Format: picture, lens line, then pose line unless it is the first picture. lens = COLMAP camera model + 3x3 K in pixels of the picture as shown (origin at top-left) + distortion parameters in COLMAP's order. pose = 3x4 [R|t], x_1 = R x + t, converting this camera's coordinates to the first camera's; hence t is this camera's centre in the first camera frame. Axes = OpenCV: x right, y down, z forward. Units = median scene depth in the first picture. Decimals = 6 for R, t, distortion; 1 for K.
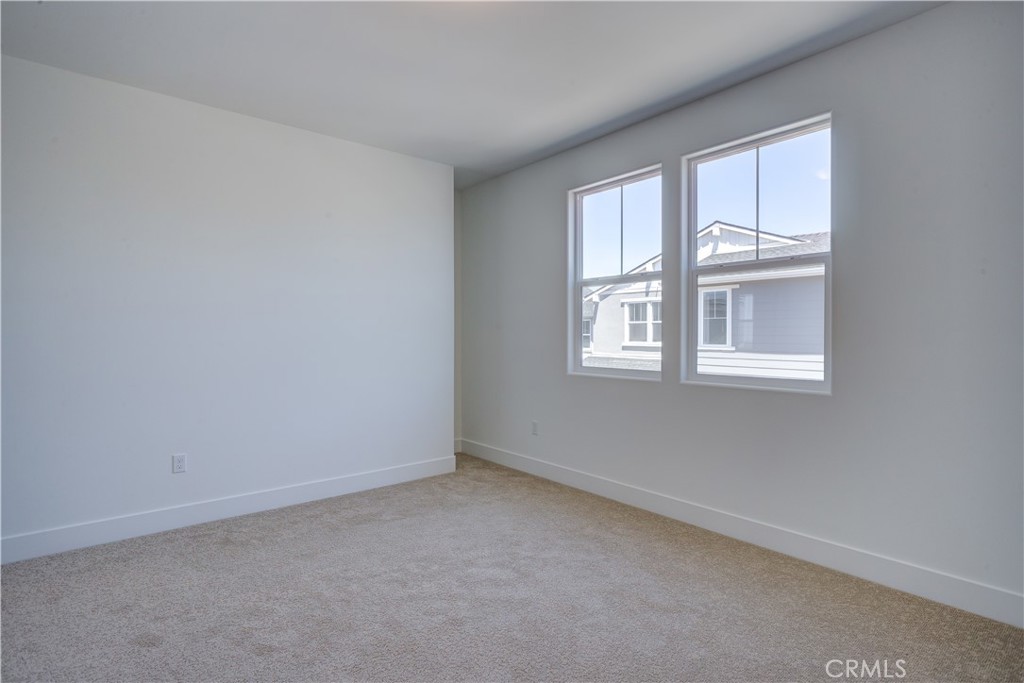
lens RADIAL K [[502.6, 0, 514.2], [0, 502.6, 340.9], [0, 0, 1]] dist [-0.031973, 0.013751]
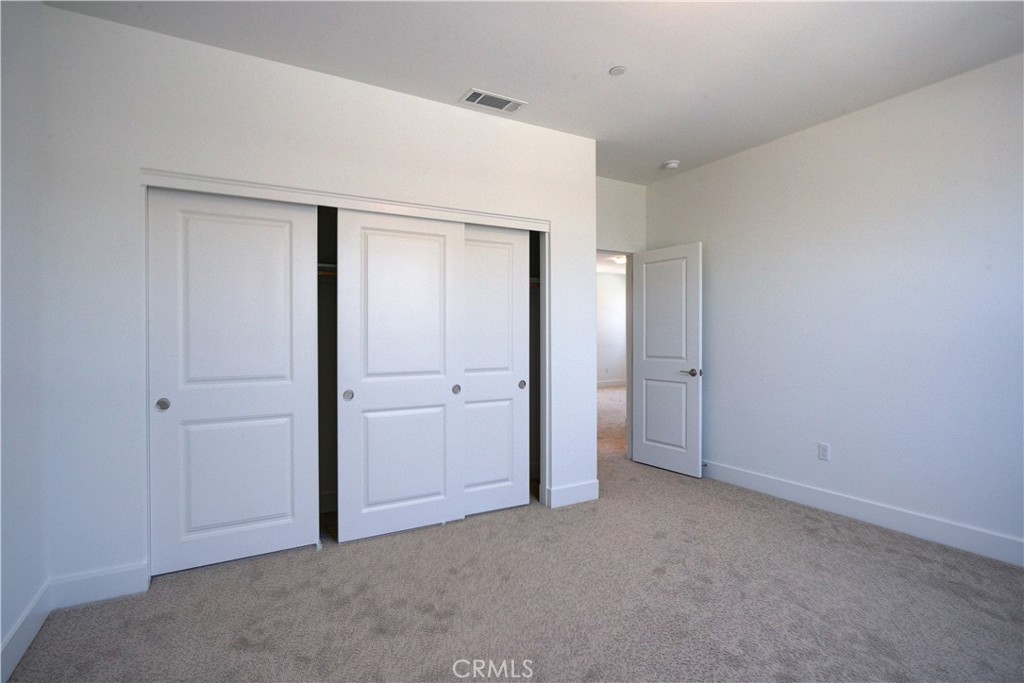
lens RADIAL K [[502.6, 0, 514.2], [0, 502.6, 340.9], [0, 0, 1]] dist [-0.031973, 0.013751]
pose [[-0.166804, 0.011499, -0.985923, 0.517730], [-0.009456, 0.999867, 0.013262, -0.010494], [0.985945, 0.011535, -0.166673, 0.479253]]
